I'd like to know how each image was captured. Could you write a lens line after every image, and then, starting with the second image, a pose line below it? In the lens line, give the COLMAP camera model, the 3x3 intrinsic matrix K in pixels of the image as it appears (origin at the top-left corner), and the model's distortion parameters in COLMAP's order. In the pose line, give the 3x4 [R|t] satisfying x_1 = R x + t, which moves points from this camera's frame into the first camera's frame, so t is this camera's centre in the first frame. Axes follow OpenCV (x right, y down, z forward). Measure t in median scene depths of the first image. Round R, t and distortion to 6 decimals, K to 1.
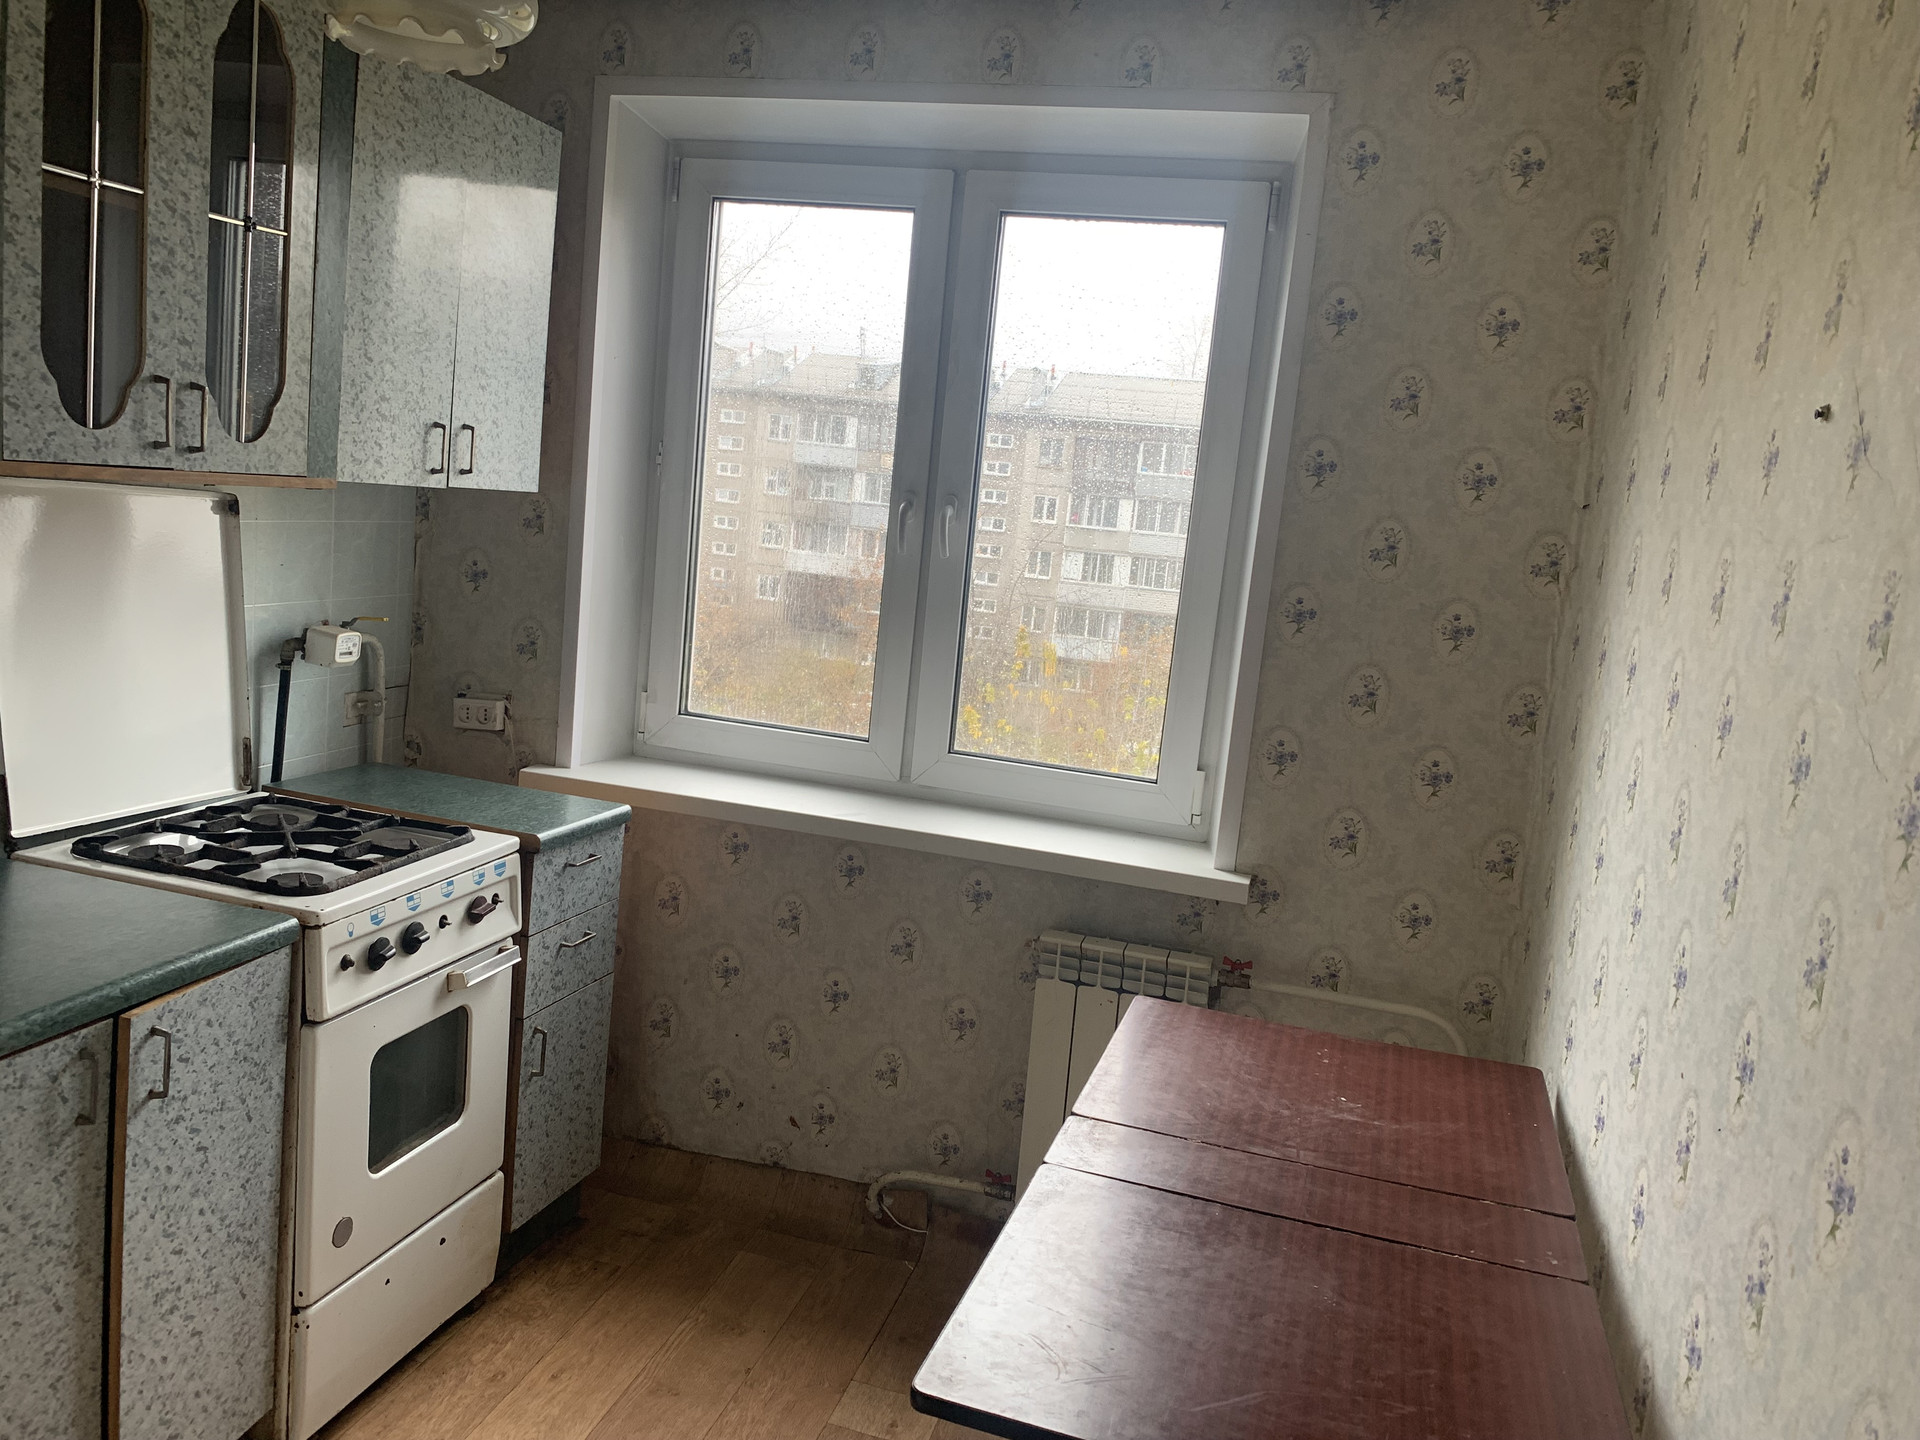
lens RADIAL K [[1469.2, 0, 960.8], [0, 1469.2, 716.7], [0, 0, 1]] dist [0.015809, -0.012900]
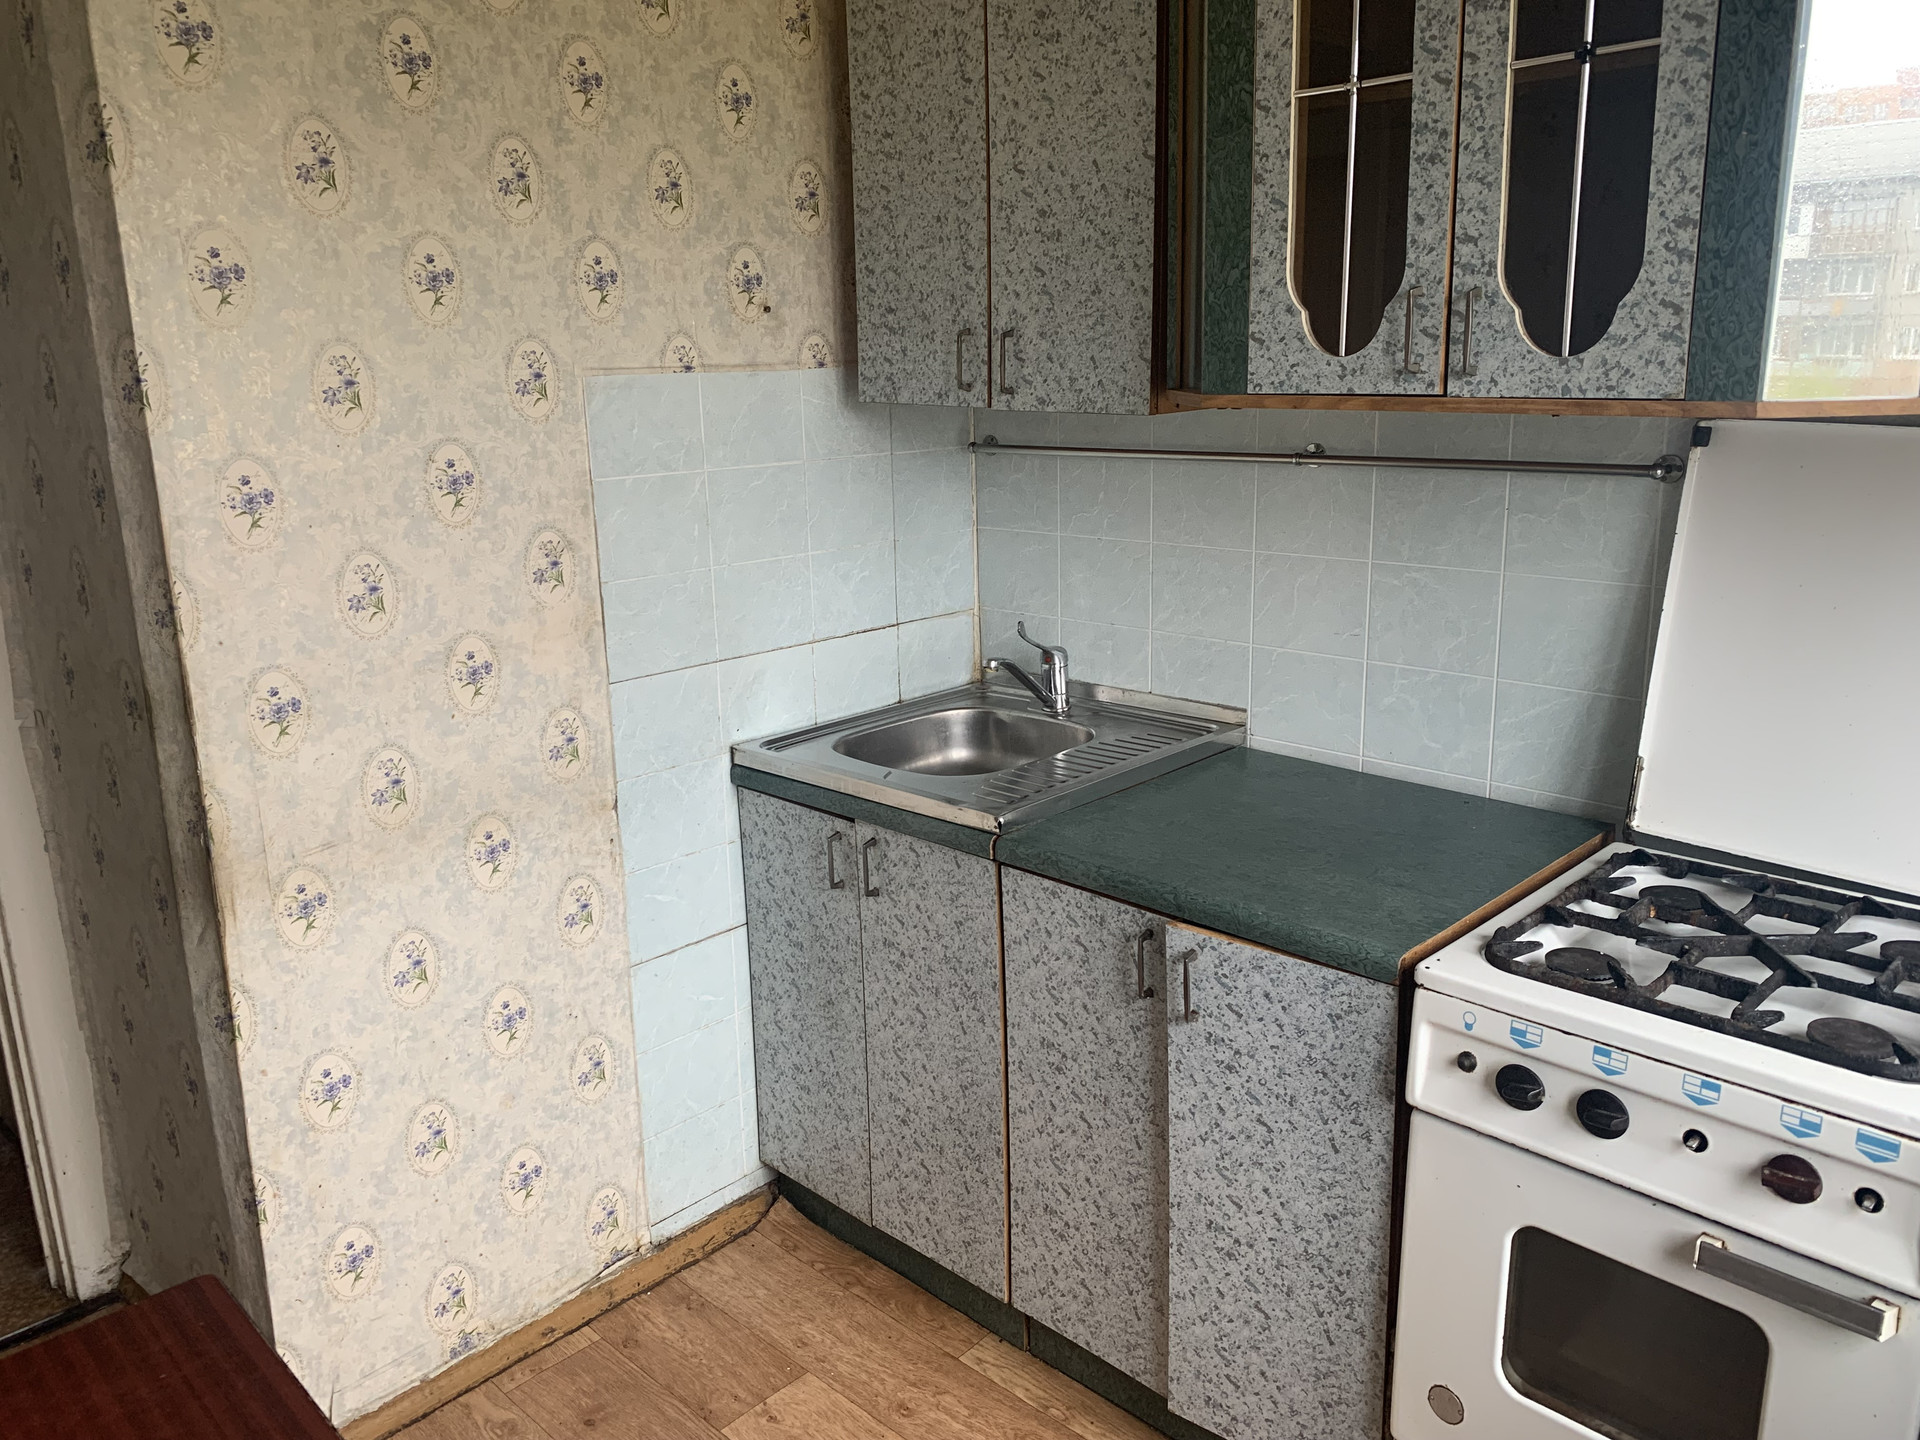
lens RADIAL K [[1469.2, 0, 961.6], [0, 1469.2, 714.6], [0, 0, 1]] dist [0.015809, -0.012900]
pose [[-0.490397, 0.129179, -0.861872, 0.370176], [-0.160790, 0.958565, 0.235159, -0.153192], [0.856538, 0.253902, -0.449307, 1.240825]]
